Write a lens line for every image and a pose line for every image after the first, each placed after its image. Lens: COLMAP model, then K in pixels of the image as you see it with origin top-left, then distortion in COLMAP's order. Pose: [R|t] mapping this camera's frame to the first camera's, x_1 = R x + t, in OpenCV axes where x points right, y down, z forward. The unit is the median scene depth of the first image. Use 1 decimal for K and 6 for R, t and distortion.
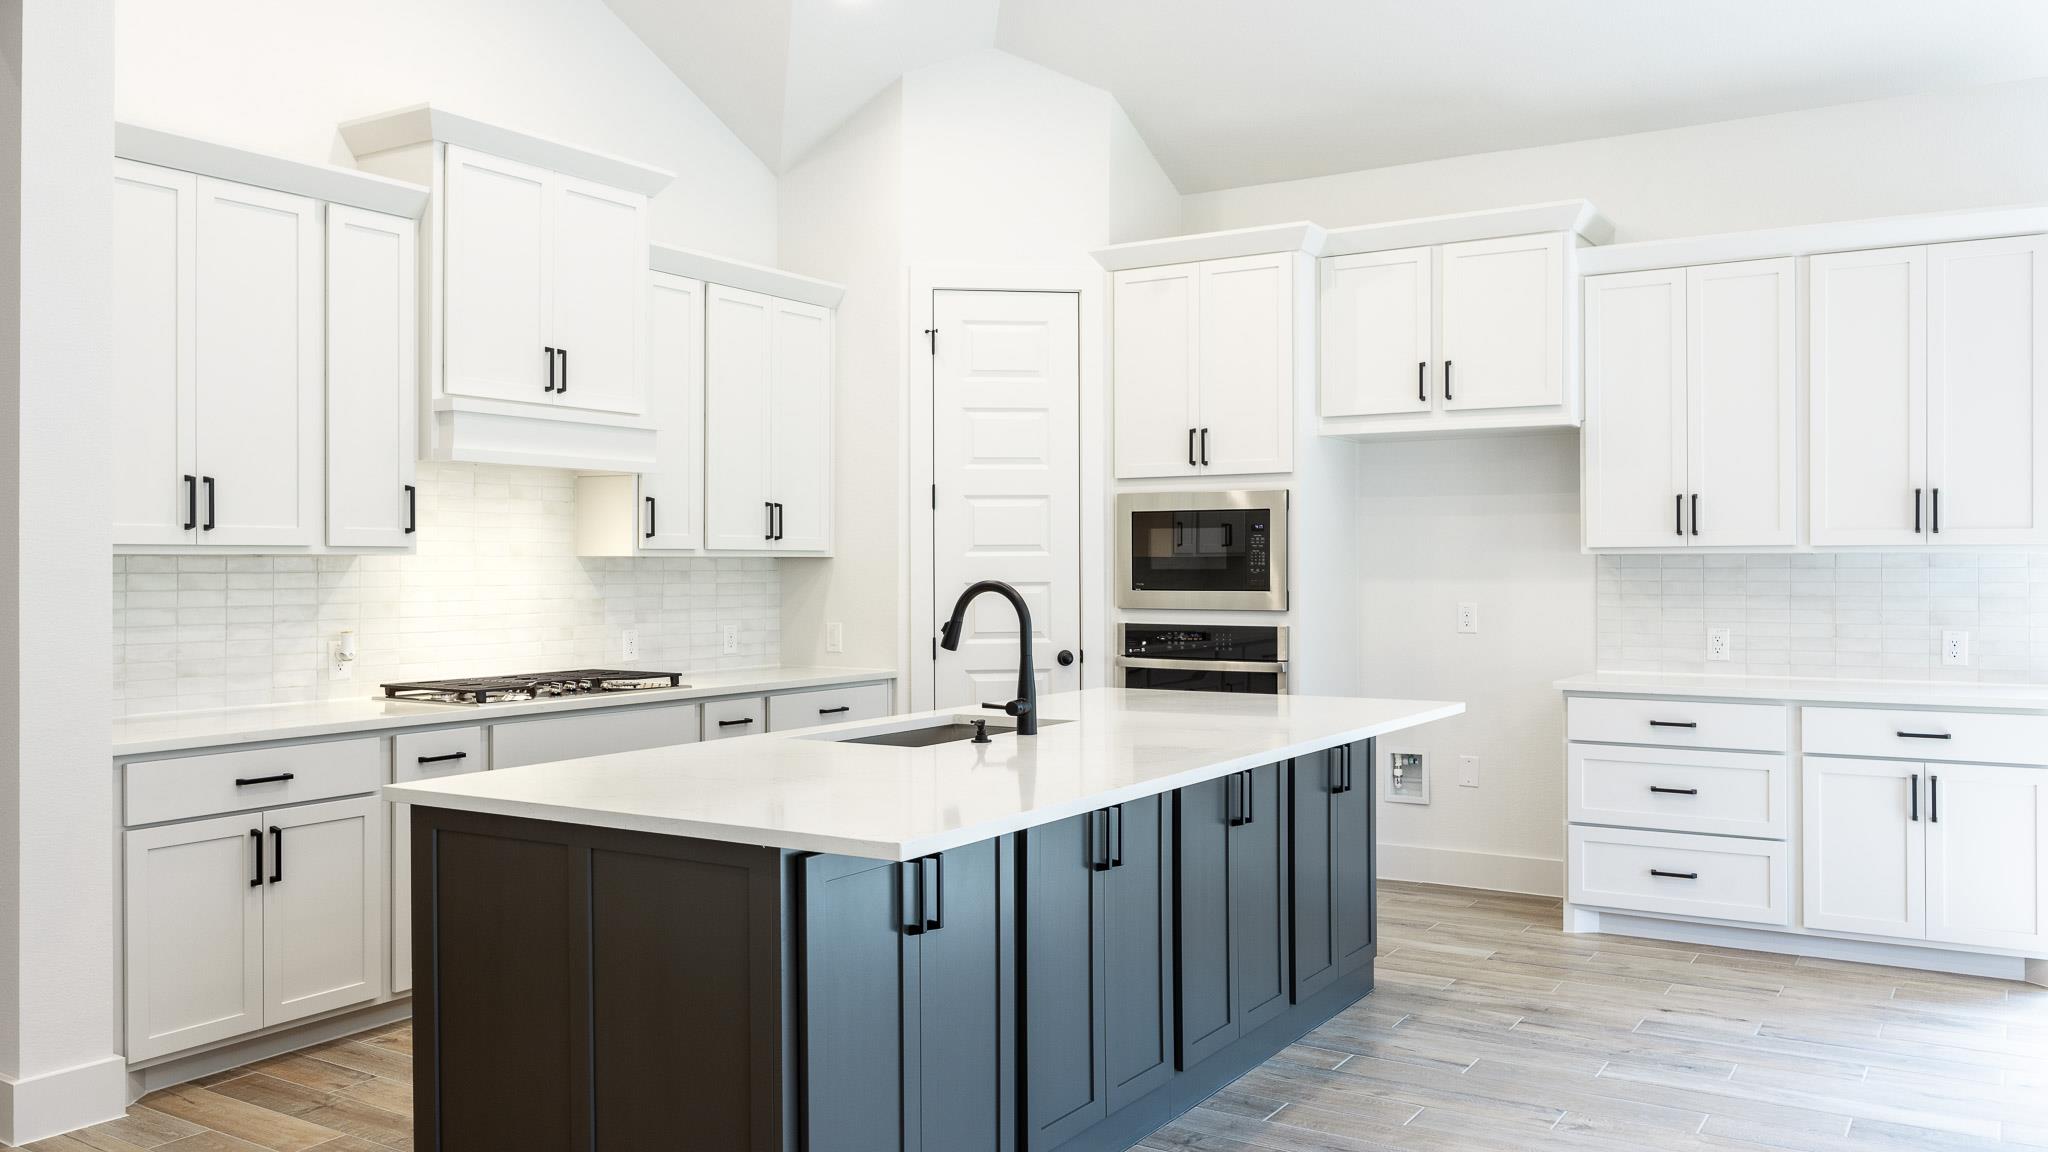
lens RADIAL K [[1617.6, 0, 1024.3], [0, 1617.6, 569.6], [0, 0, 1]] dist [0.011633, -0.001124]
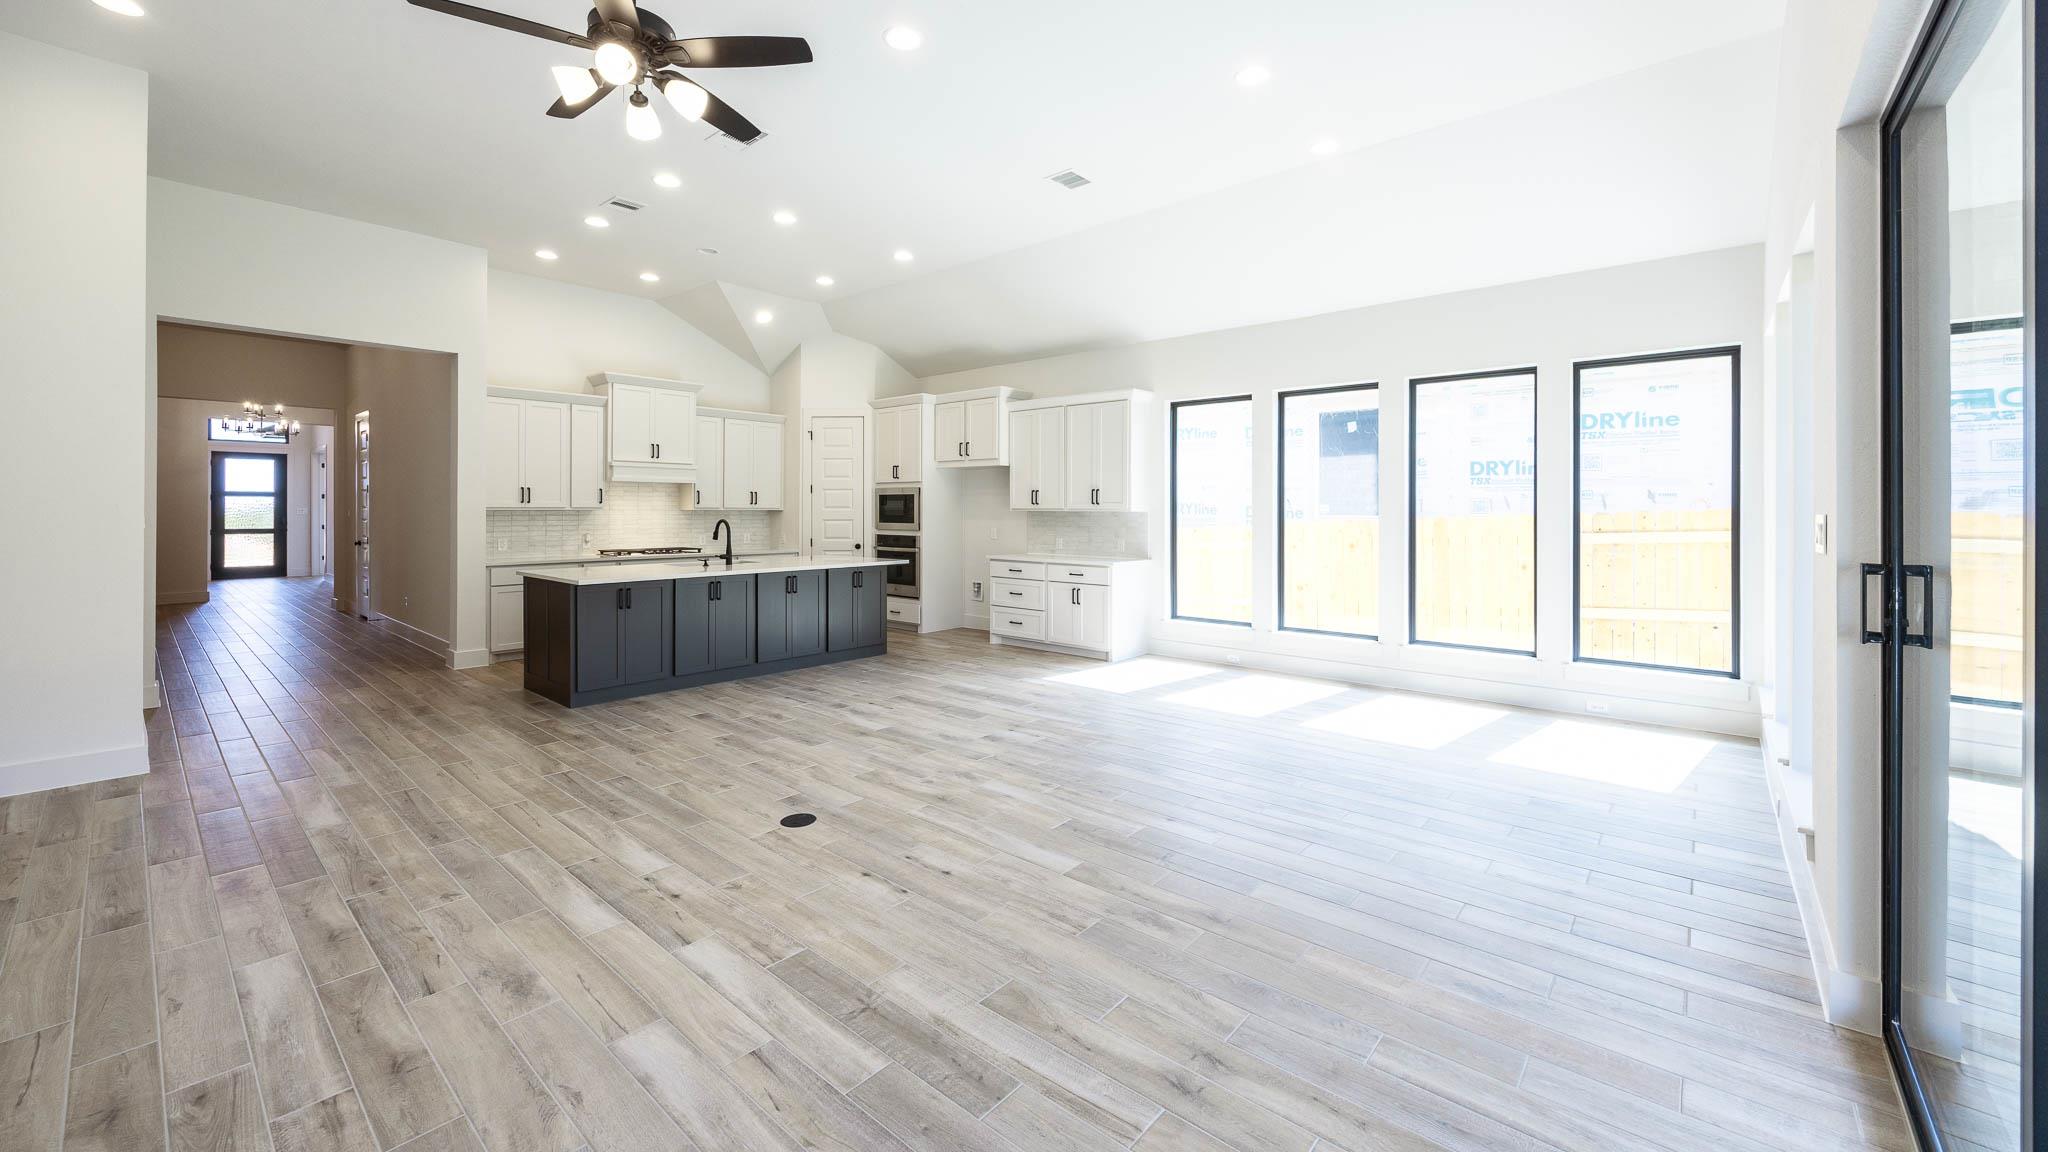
lens RADIAL K [[787.8, 0, 1013.4], [0, 787.8, 517.5], [0, 0, 1]] dist [-0.000565, -0.000008]
pose [[0.985971, 0.006550, -0.166789, 0.605871], [-0.005533, 0.999963, 0.006563, -0.007679], [0.166826, -0.005548, 0.985971, -0.364020]]
